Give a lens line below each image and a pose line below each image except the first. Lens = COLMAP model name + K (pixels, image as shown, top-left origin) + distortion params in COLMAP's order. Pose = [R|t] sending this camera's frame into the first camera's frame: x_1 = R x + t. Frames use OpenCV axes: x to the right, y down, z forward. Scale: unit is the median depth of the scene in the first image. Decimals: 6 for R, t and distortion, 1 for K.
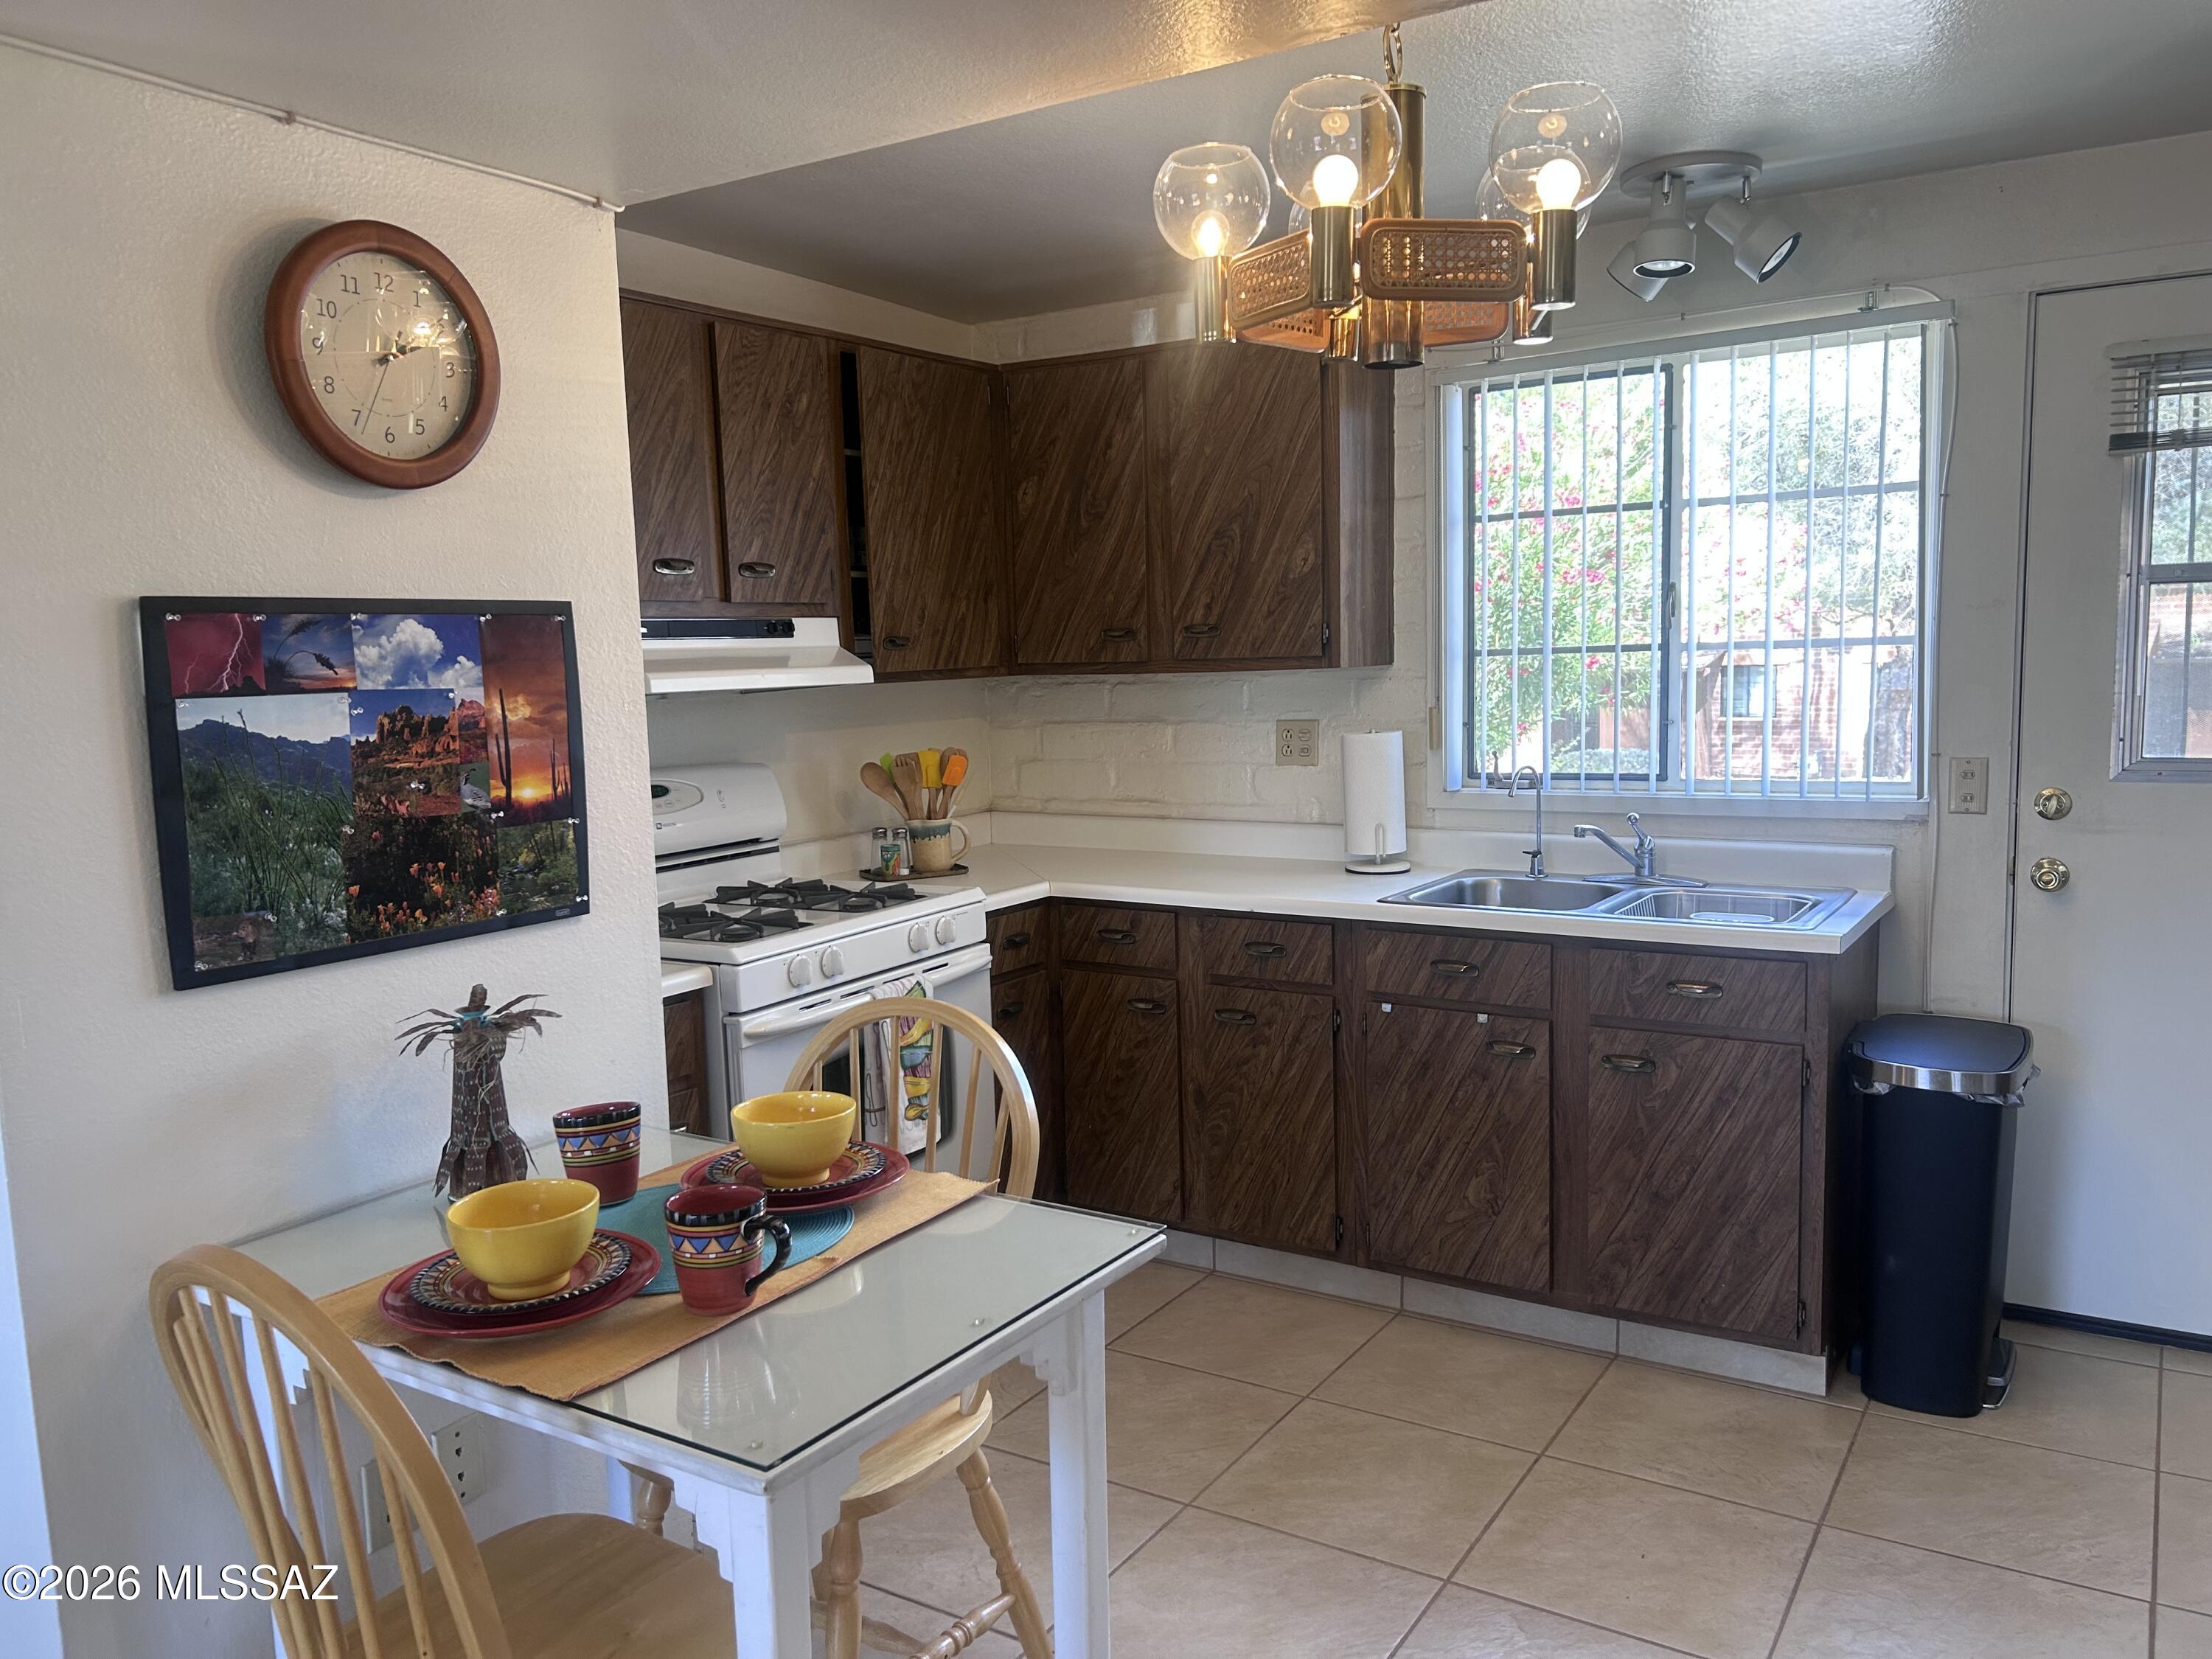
lens RADIAL K [[1650.2, 0, 1106.0], [0, 1650.2, 829.5], [0, 0, 1]] dist [0.054339, -0.070532]
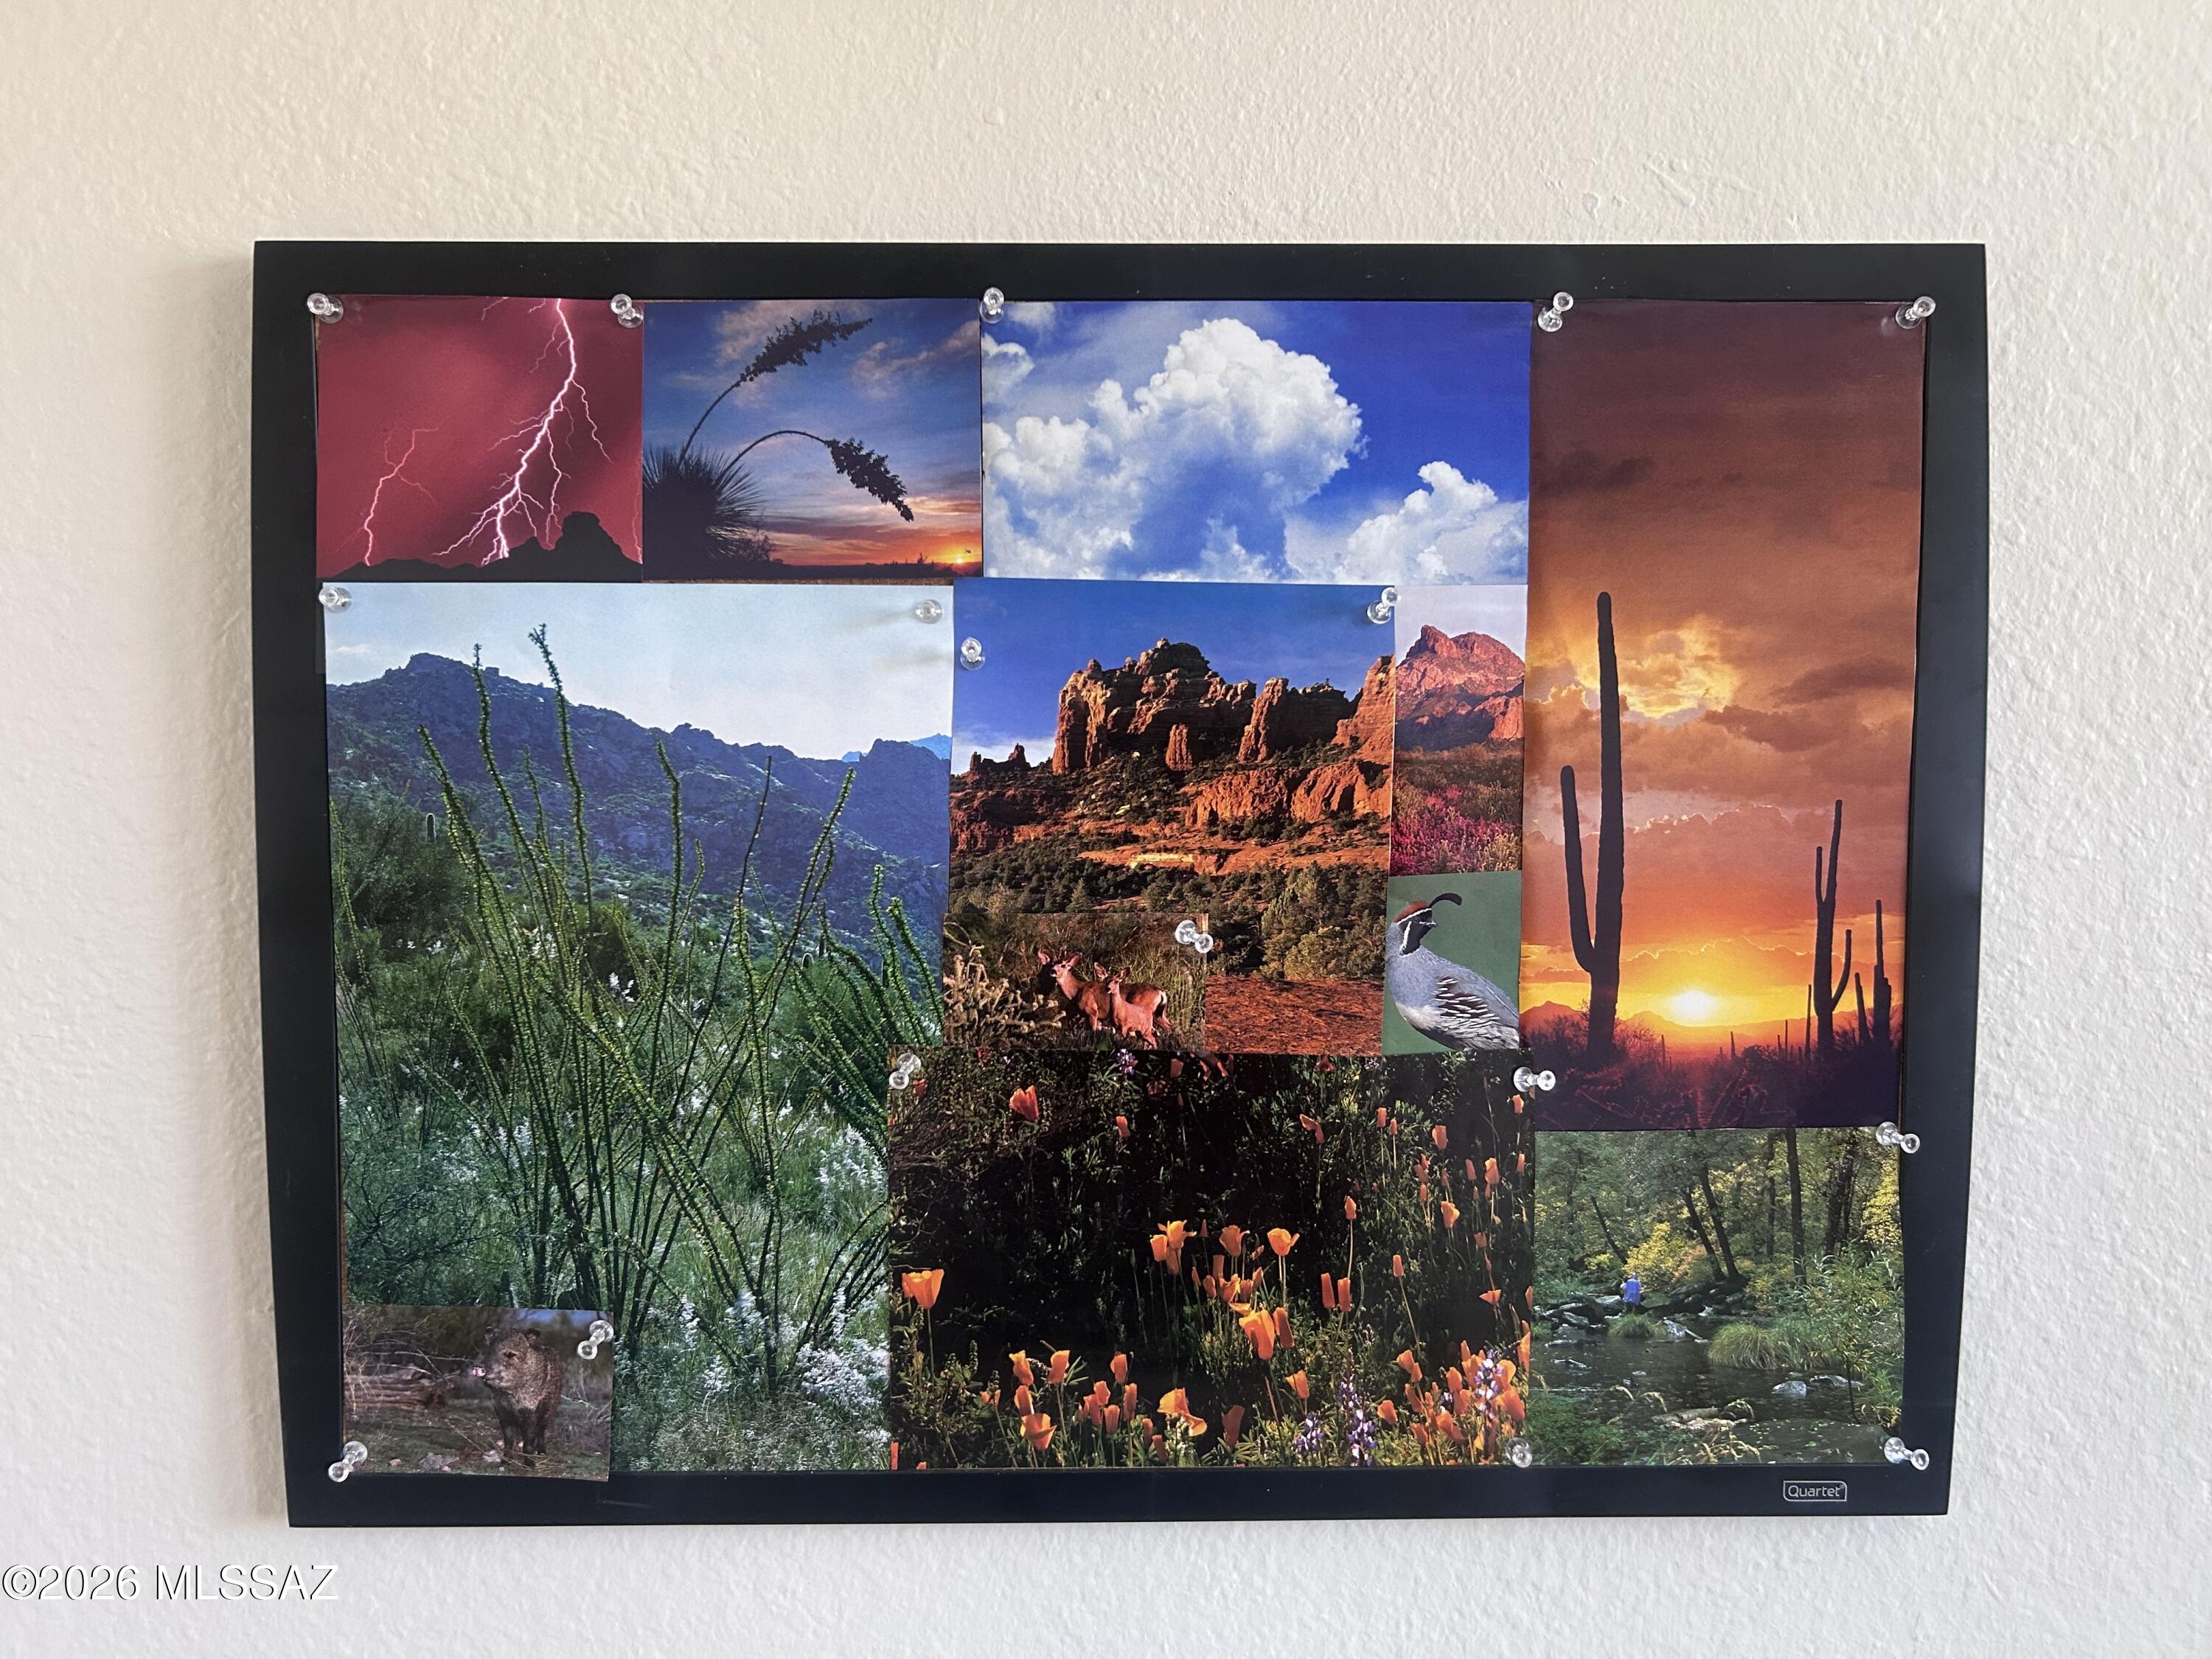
lens RADIAL K [[1650.2, 0, 1106.0], [0, 1650.2, 829.5], [0, 0, 1]] dist [0.054339, -0.070532]
pose [[0.535243, 0.069539, -0.841831, -0.194028], [-0.105542, 0.994301, 0.015029, -0.045684], [0.838079, 0.080804, 0.539532, 0.826981]]
